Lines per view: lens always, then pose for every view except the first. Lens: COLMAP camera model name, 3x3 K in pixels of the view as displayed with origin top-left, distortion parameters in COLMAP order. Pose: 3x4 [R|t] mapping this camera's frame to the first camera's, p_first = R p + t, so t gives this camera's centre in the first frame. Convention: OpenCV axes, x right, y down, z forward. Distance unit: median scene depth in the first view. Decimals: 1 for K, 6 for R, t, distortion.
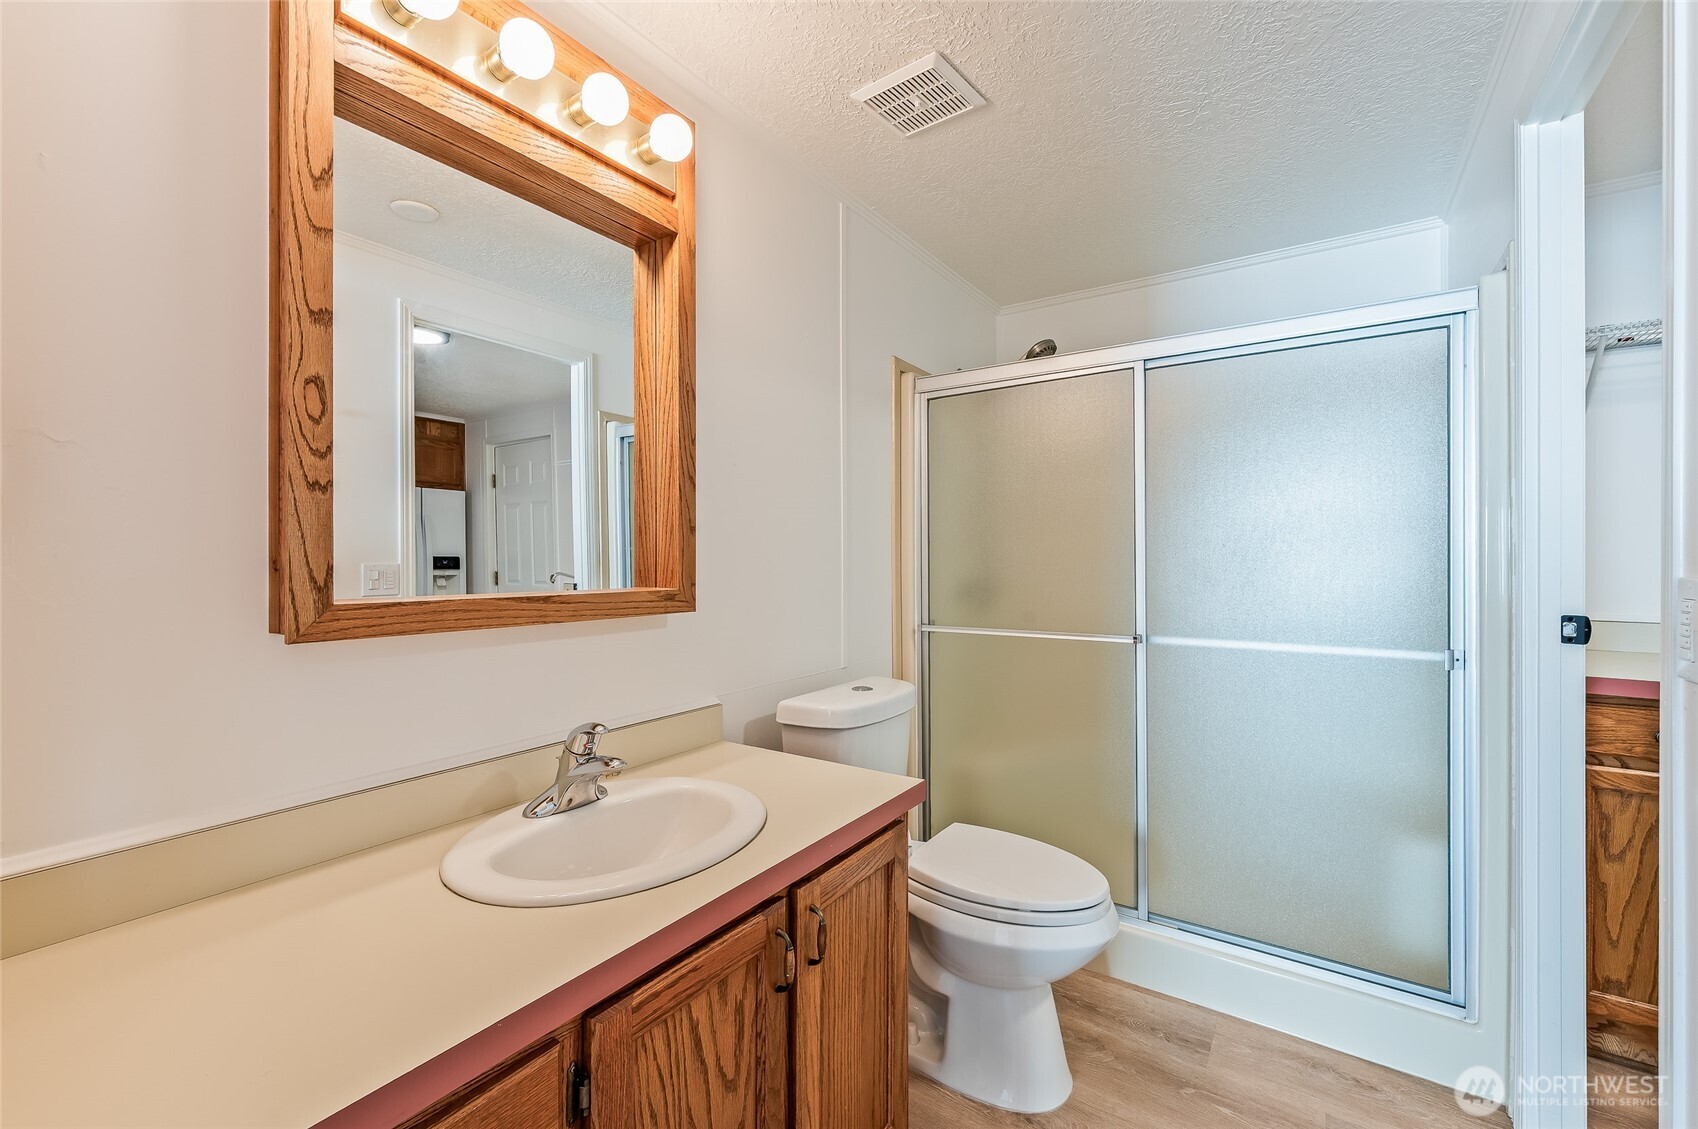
lens RADIAL K [[675.4, 0, 850.8], [0, 675.4, 567.2], [0, 0, 1]] dist [-0.000179, -0.000059]
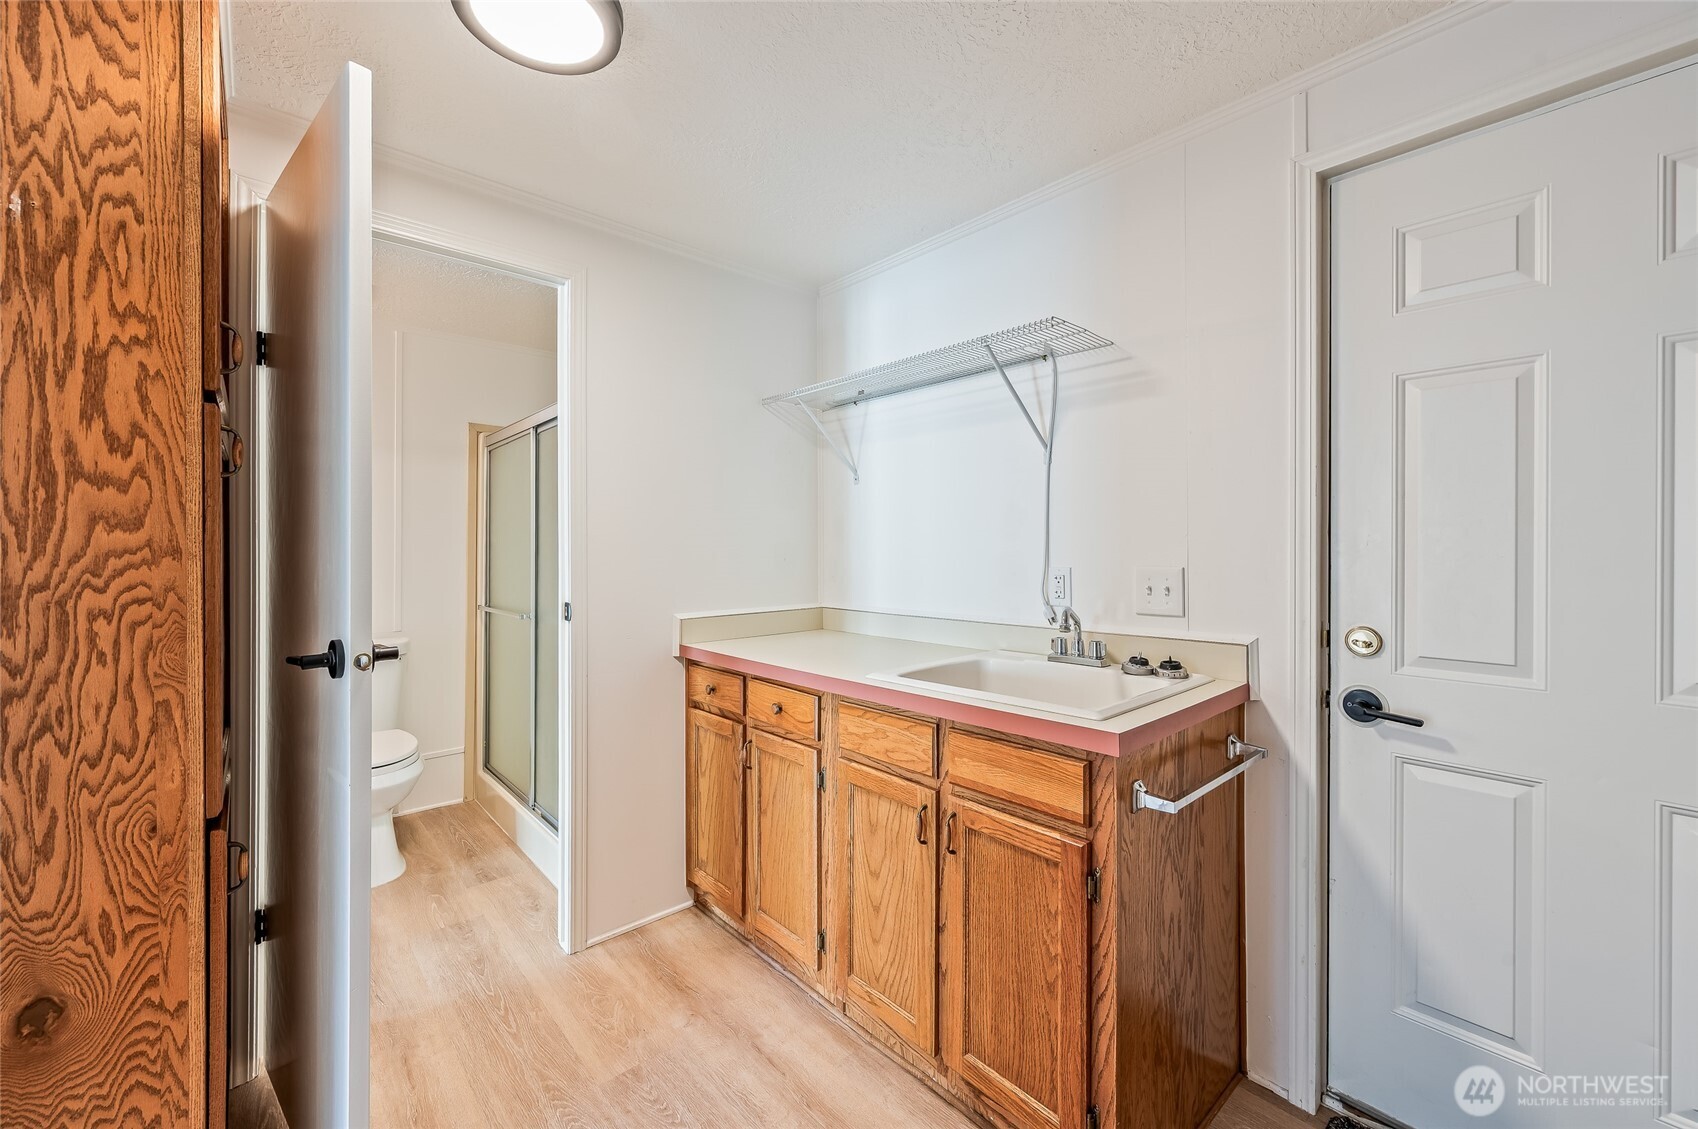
lens RADIAL K [[675.4, 0, 845.1], [0, 675.4, 552.6], [0, 0, 1]] dist [-0.000179, -0.000059]
pose [[0.970930, 0.005573, -0.239299, 1.754180], [-0.004424, 0.999976, 0.005337, -0.041258], [0.239323, -0.004123, 0.970931, -0.298567]]
